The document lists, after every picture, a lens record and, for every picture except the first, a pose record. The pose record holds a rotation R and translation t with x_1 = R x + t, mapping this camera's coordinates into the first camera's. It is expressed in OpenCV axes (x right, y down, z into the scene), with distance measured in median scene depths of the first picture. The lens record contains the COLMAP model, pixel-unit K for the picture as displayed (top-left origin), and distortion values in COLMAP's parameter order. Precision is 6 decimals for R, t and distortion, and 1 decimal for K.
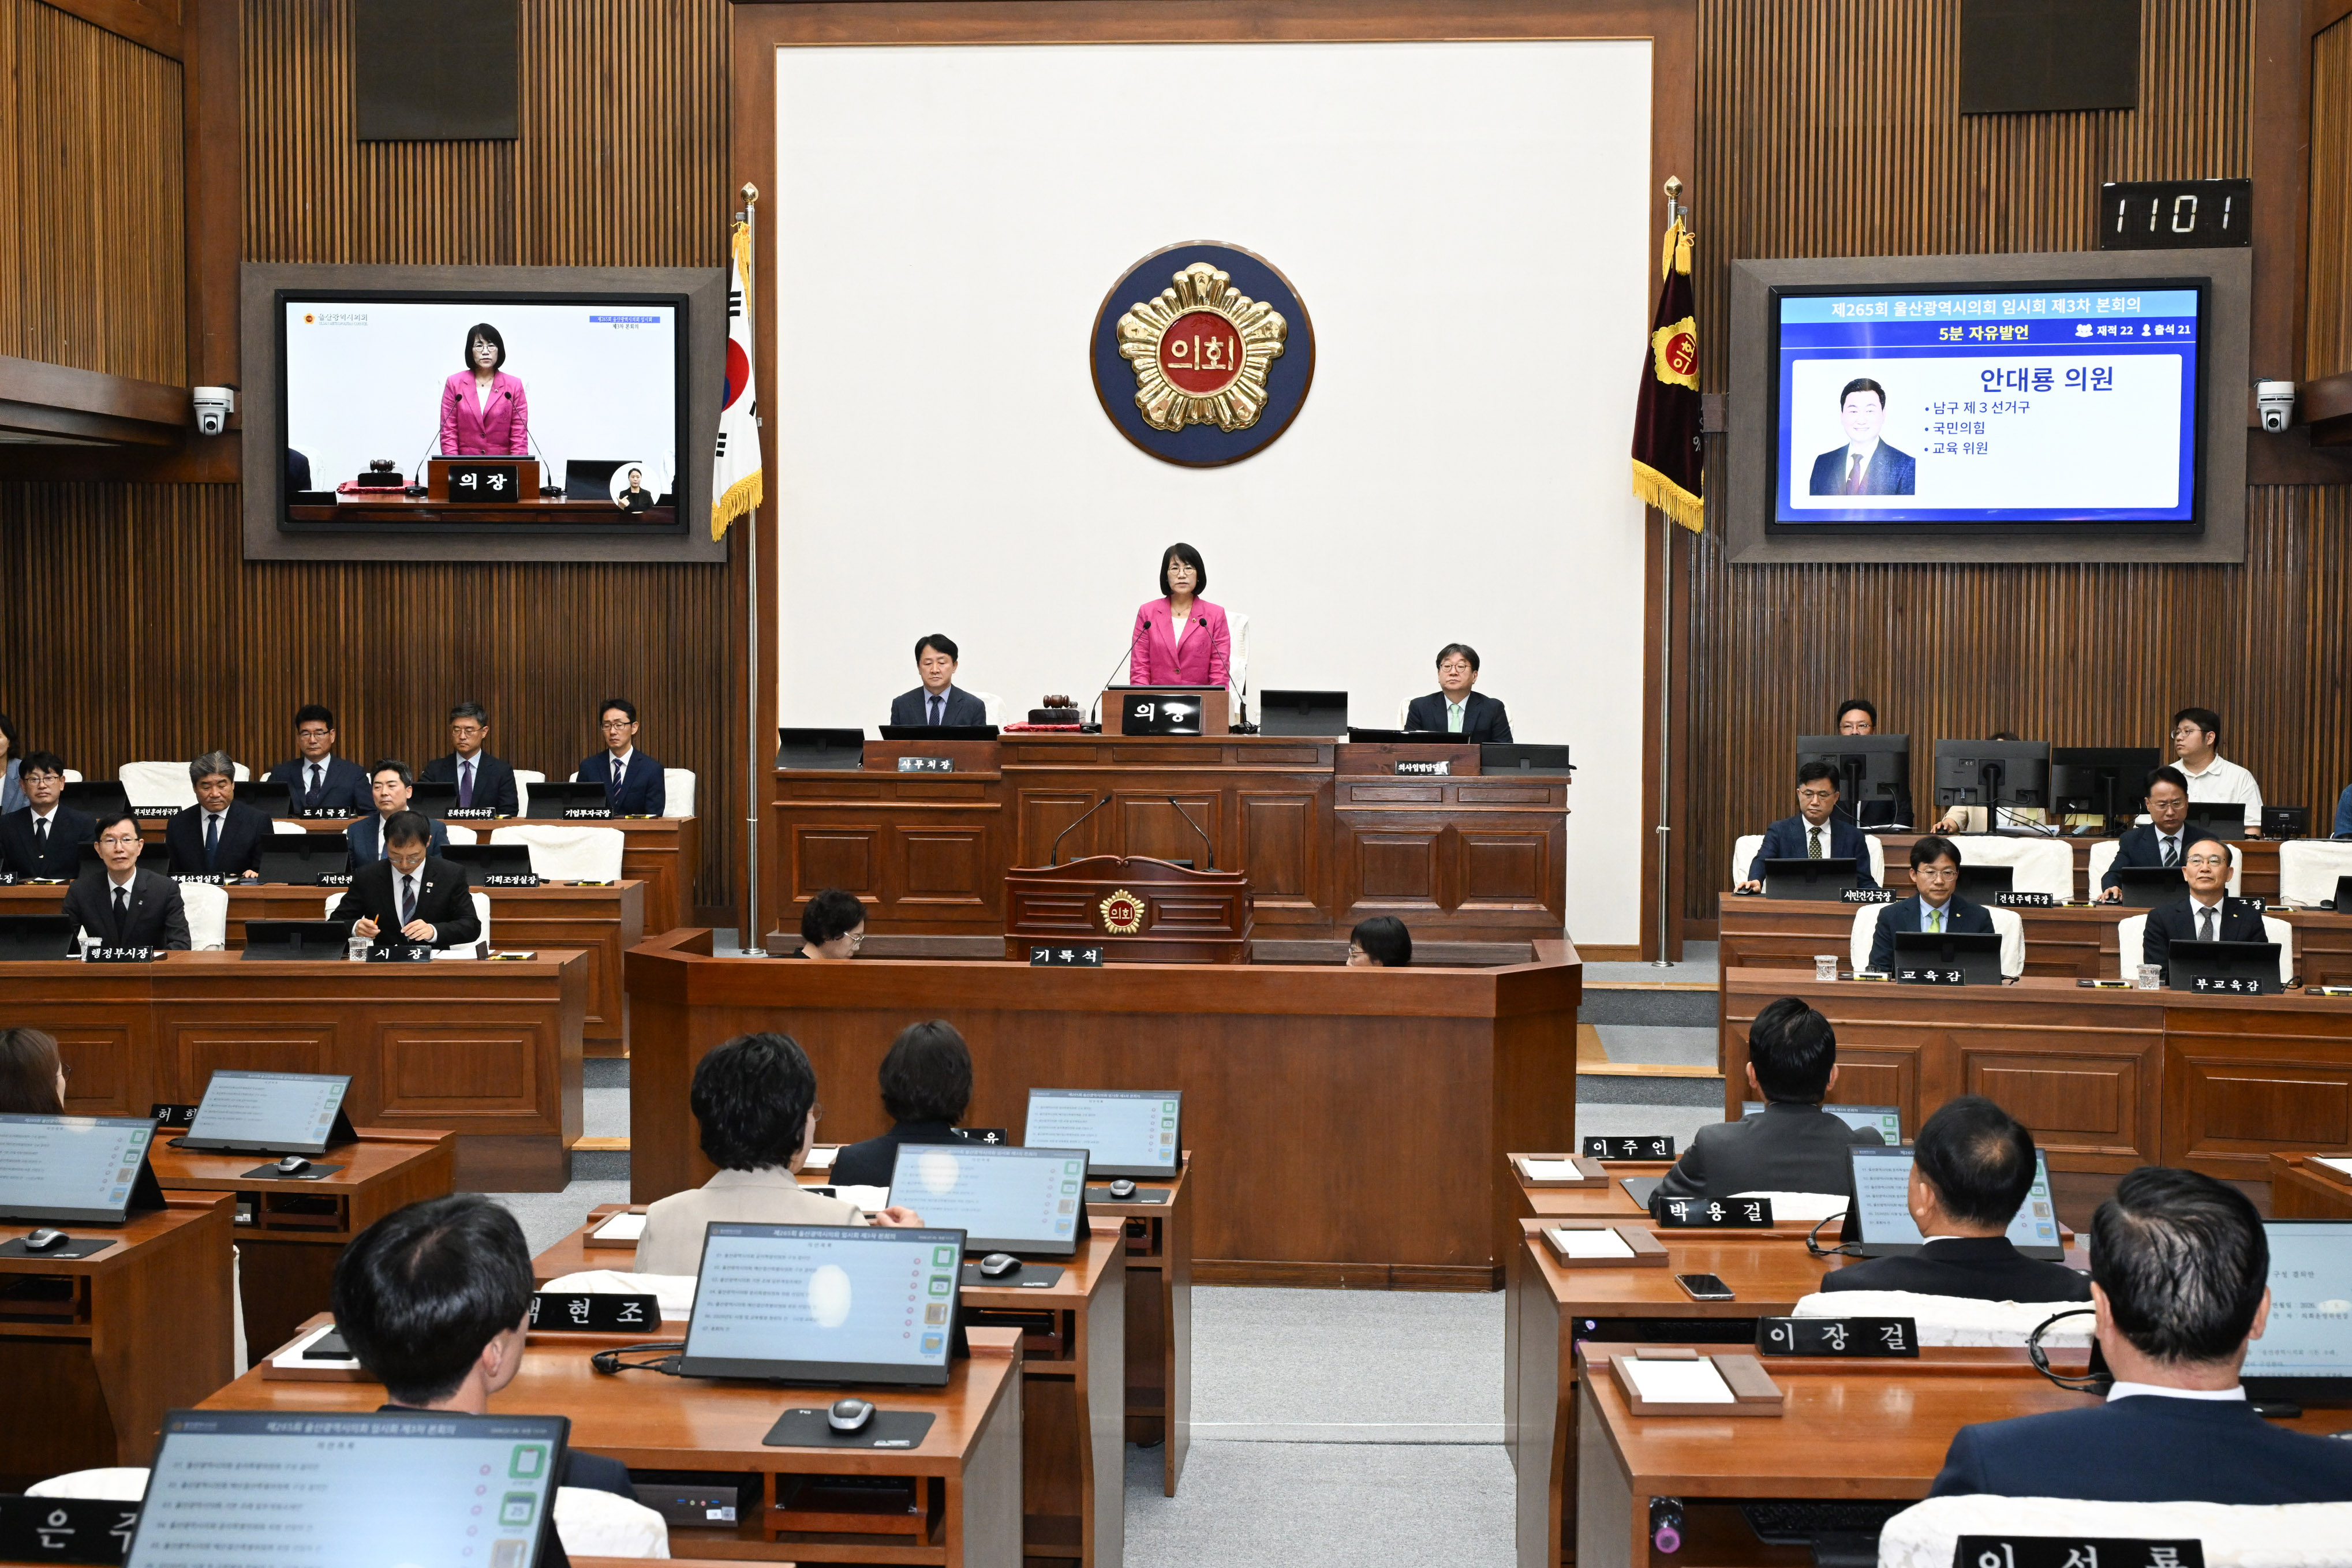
lens RADIAL K [[2913.6, 0, 1176.0], [0, 2913.6, 784.0], [0, 0, 1]] dist [0.002621, -0.023086]
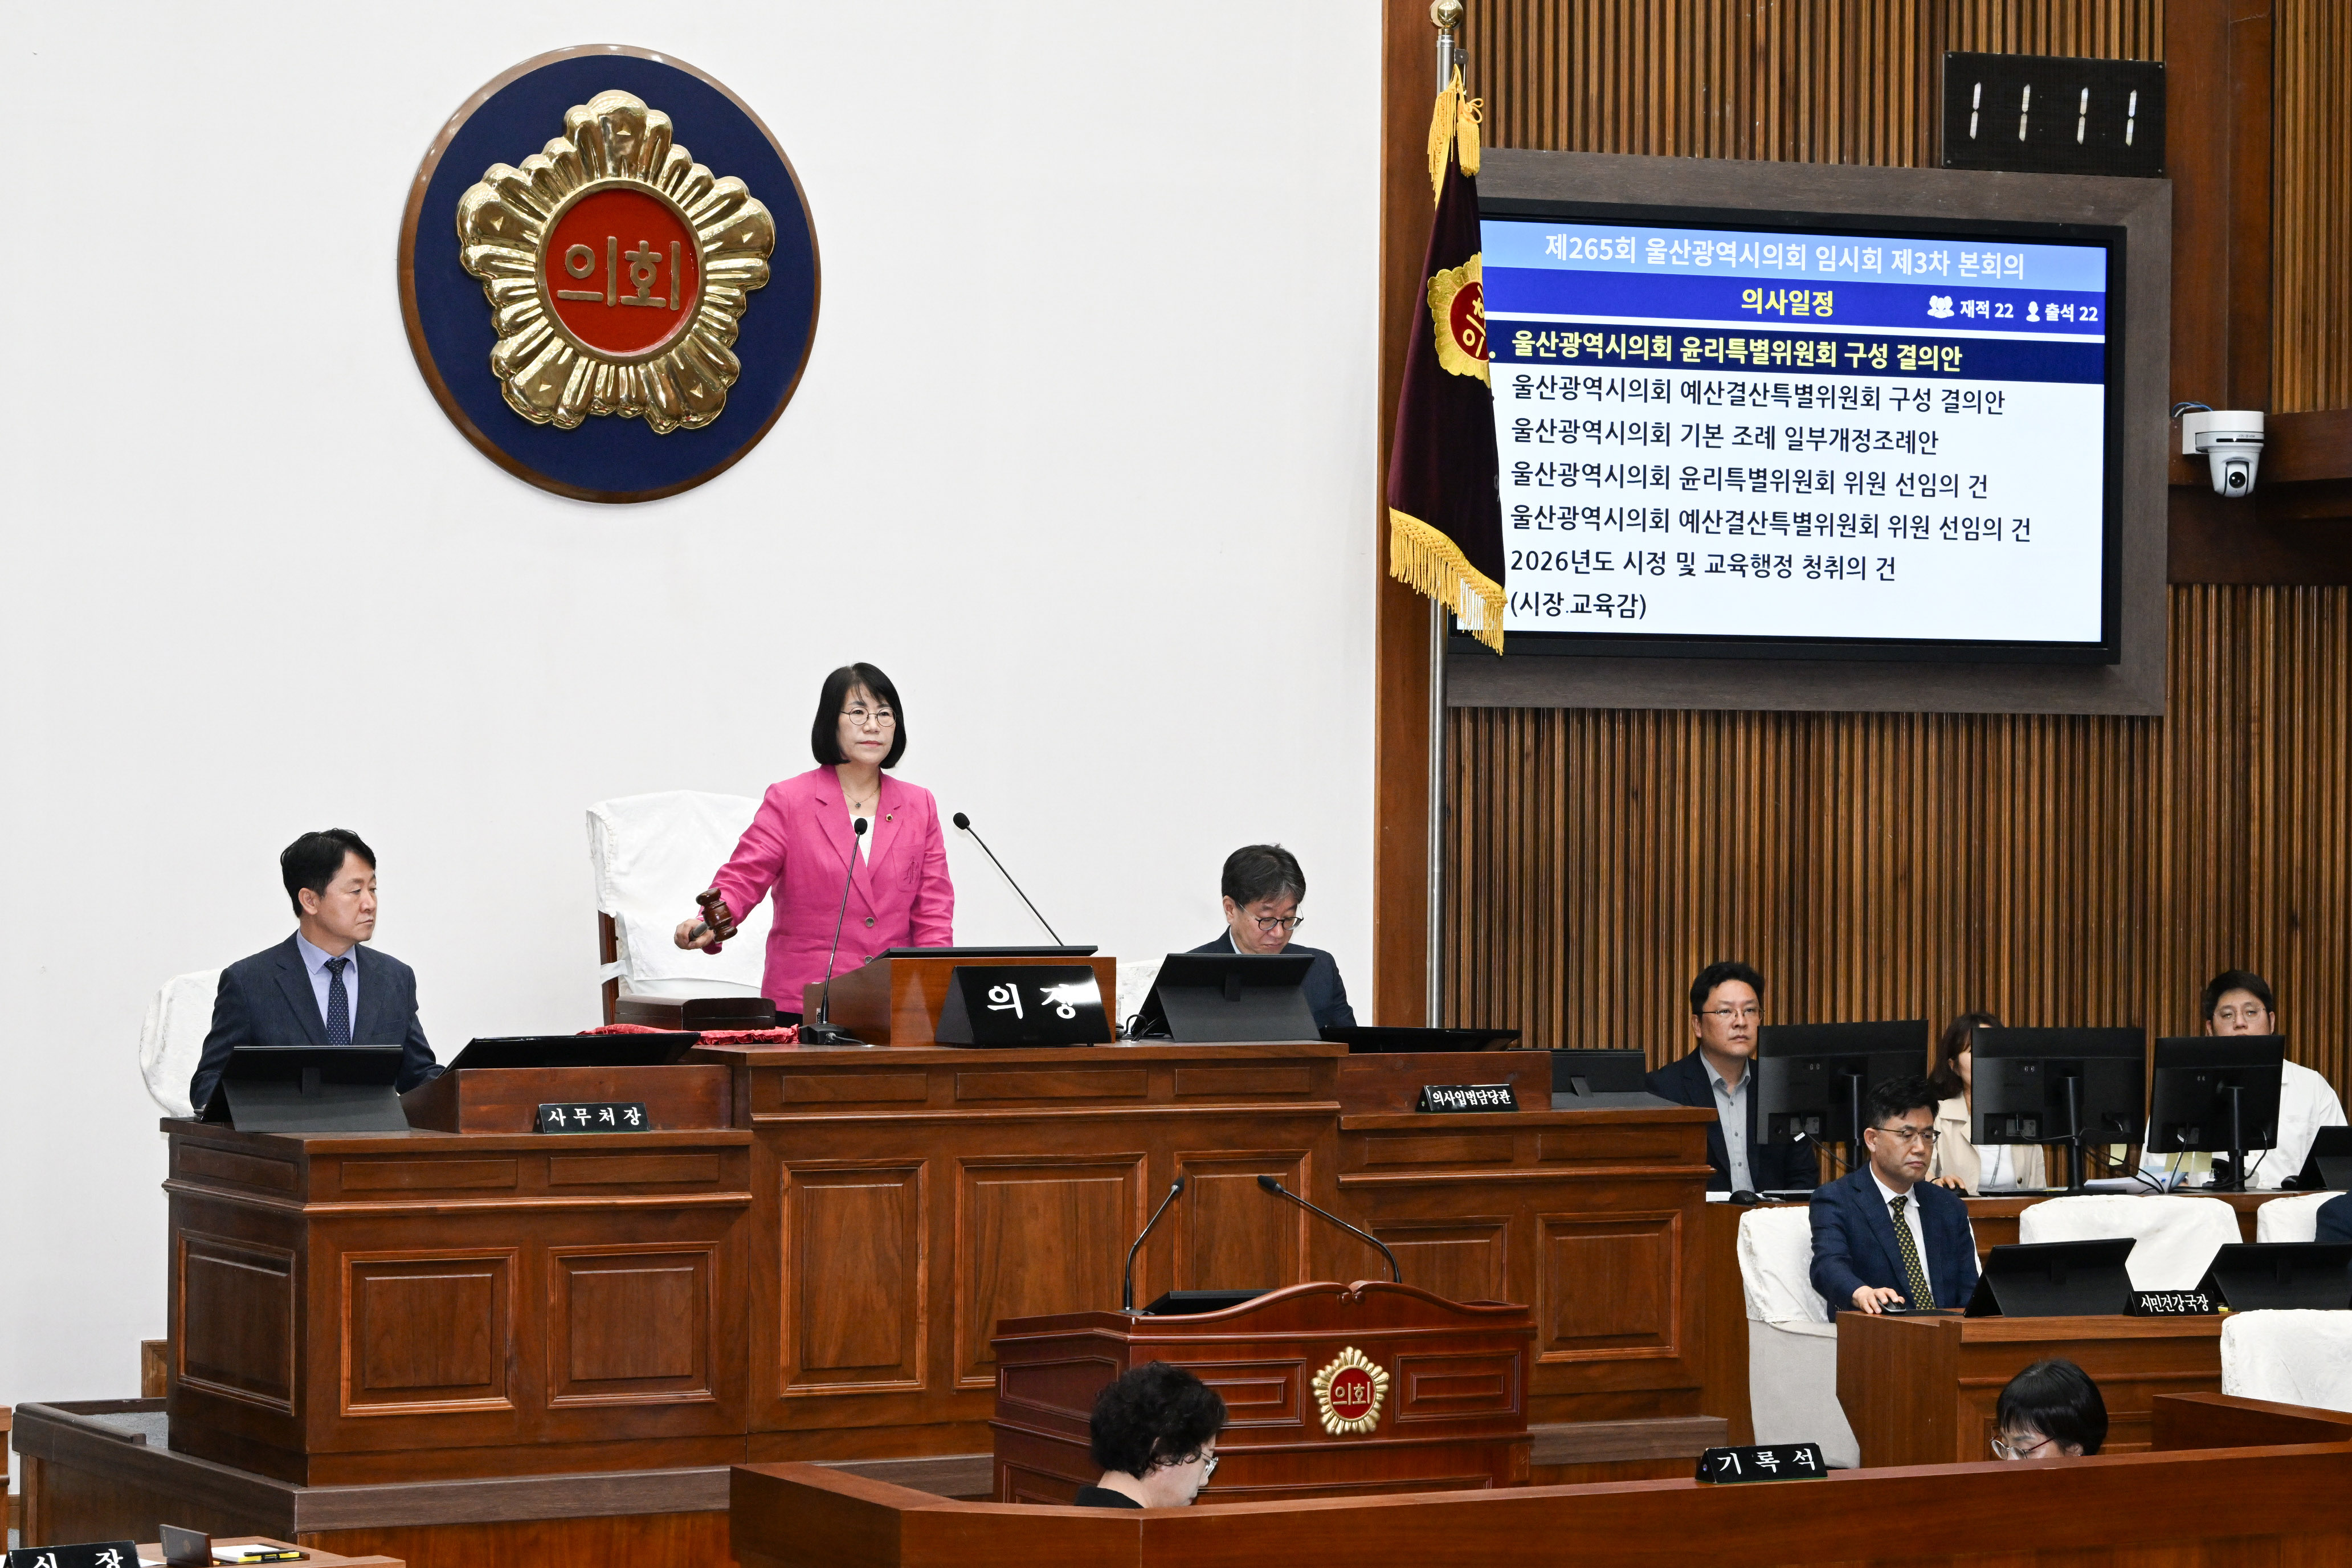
lens RADIAL K [[6220.3, 0, 1176.0], [0, 6220.3, 784.0], [0, 0, 1]] dist [-0.001209, -0.335850]
pose [[0.833124, 0.003650, 0.553075, -0.500791], [0.027484, 0.998470, -0.047989, -0.008391], [-0.552404, 0.055181, 0.831748, 0.077934]]
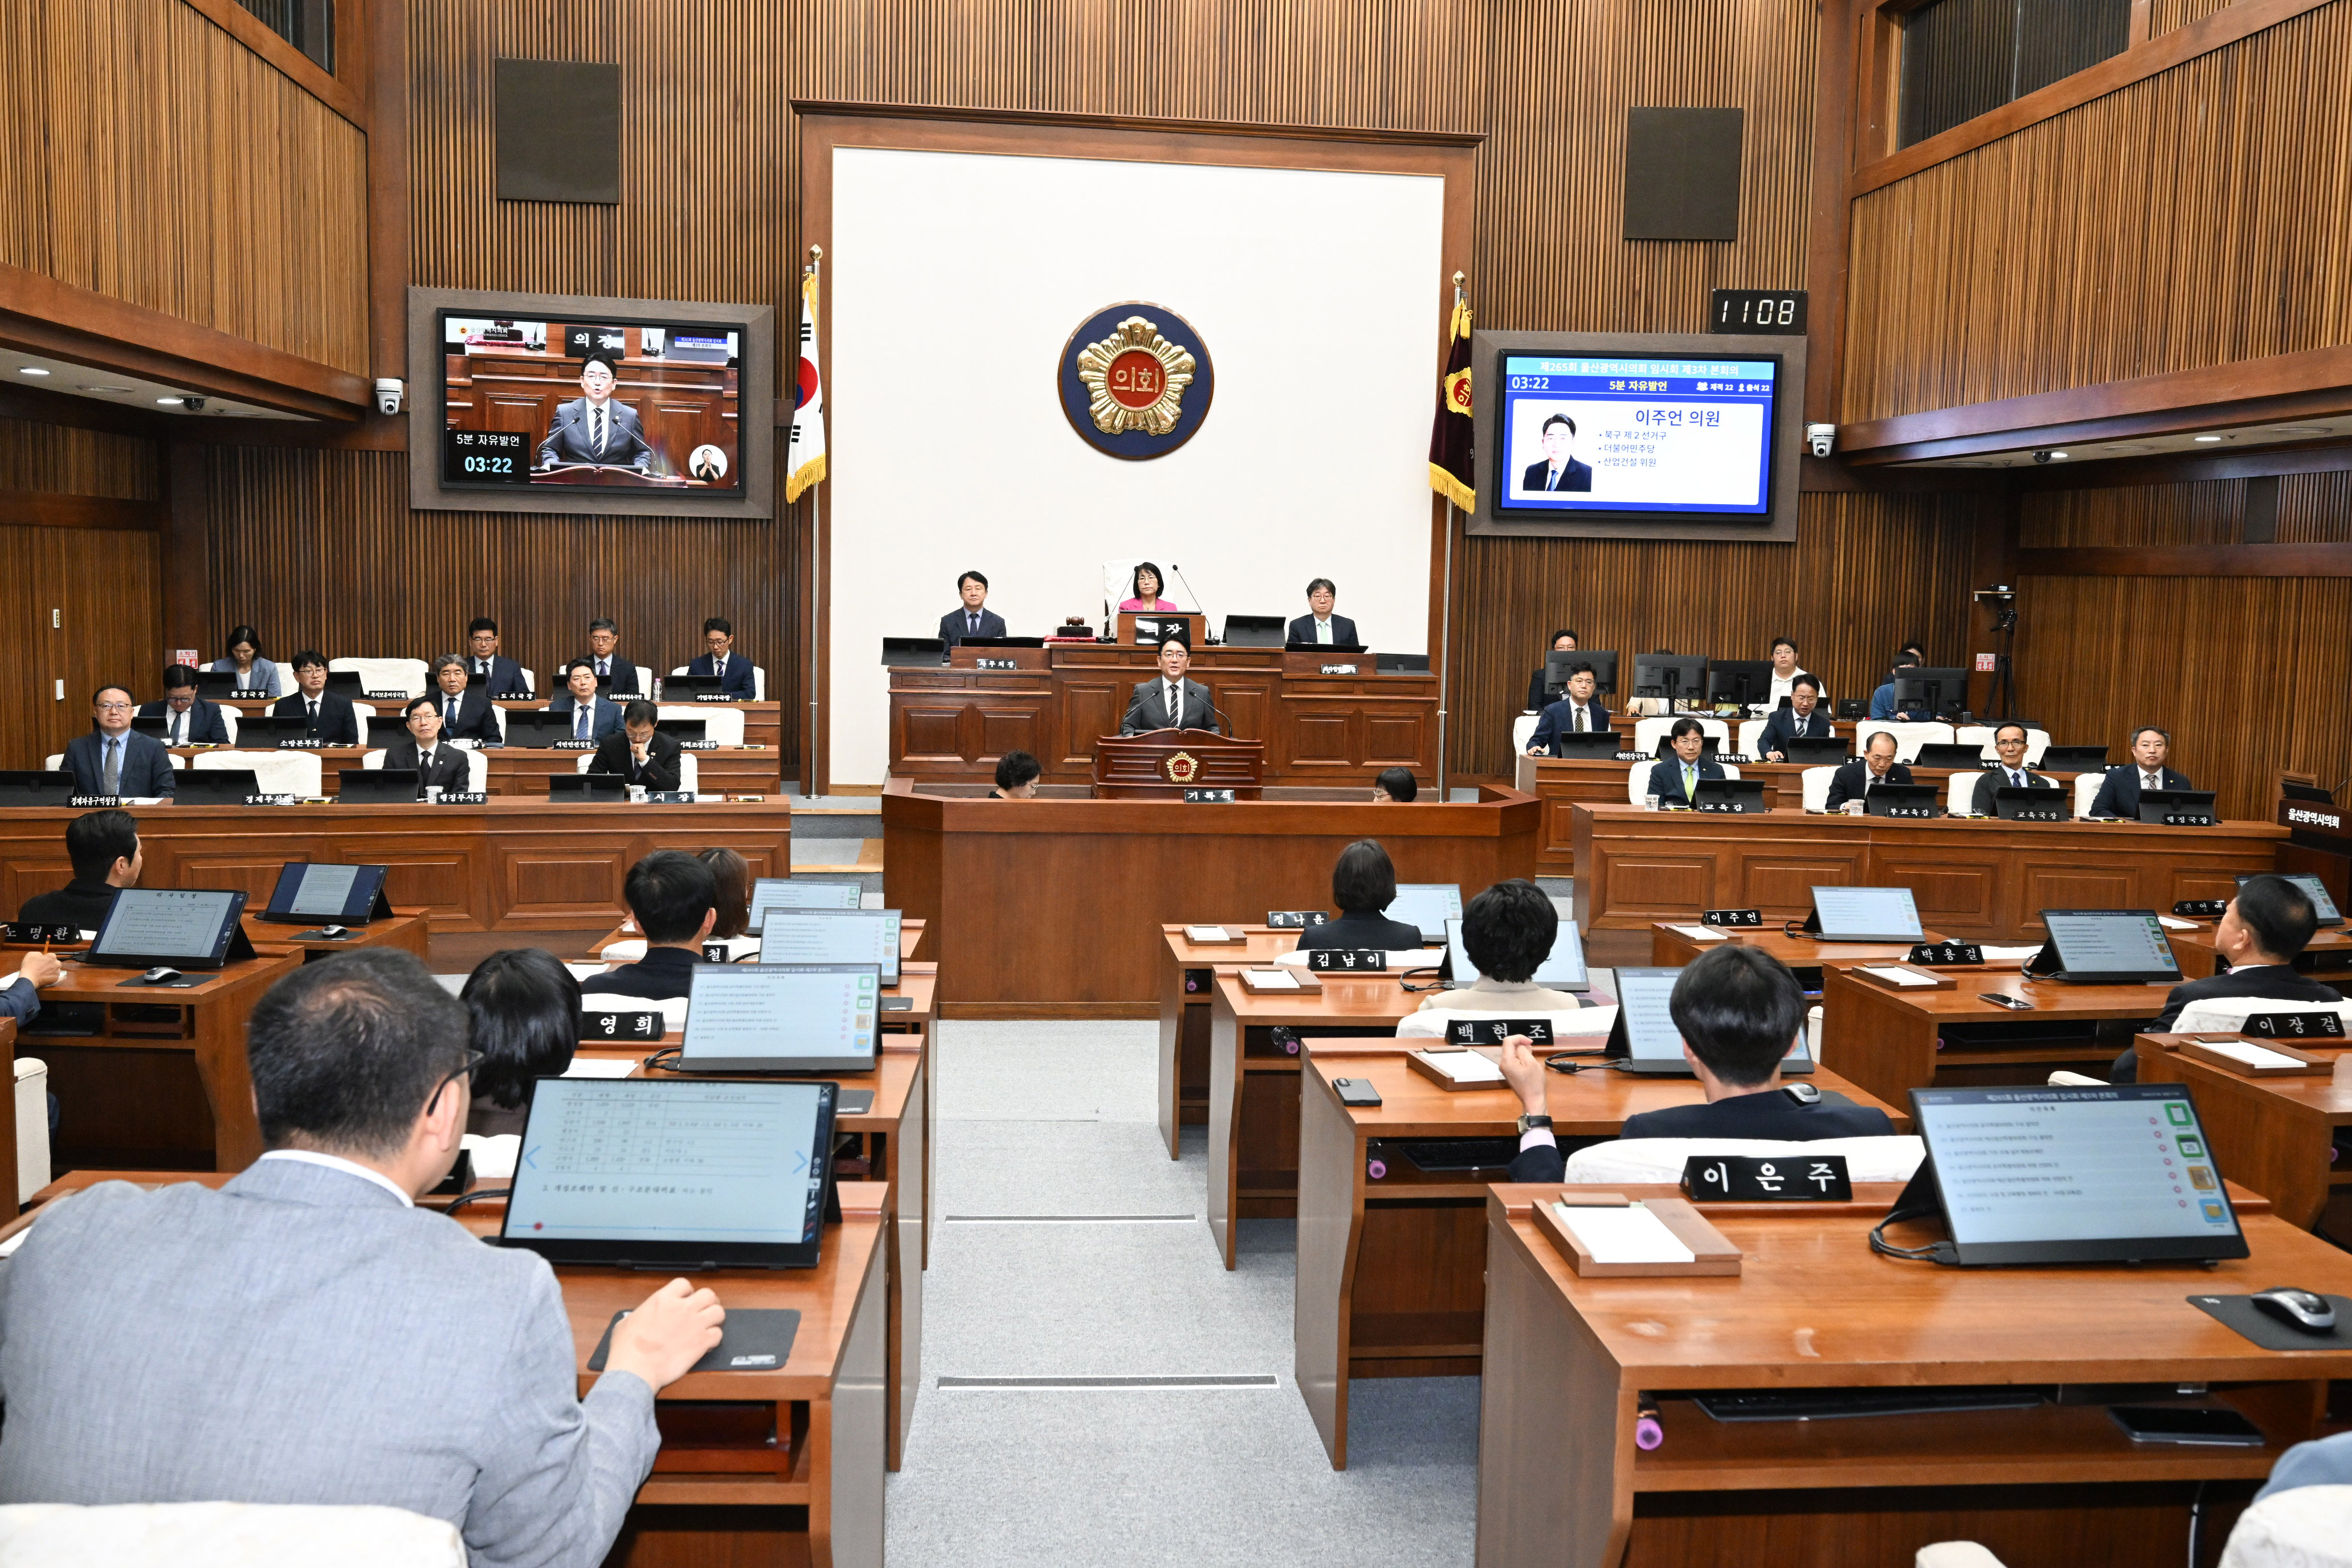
lens RADIAL K [[1999.0, 0, 1181.6], [0, 1999.0, 779.3], [0, 0, 1]] dist [-0.006061, -0.001470]
pose [[0.981112, -0.002080, 0.193427, -0.162418], [-0.006887, 0.998933, 0.045675, 0.003734], [-0.193315, -0.046144, 0.980051, 0.020815]]
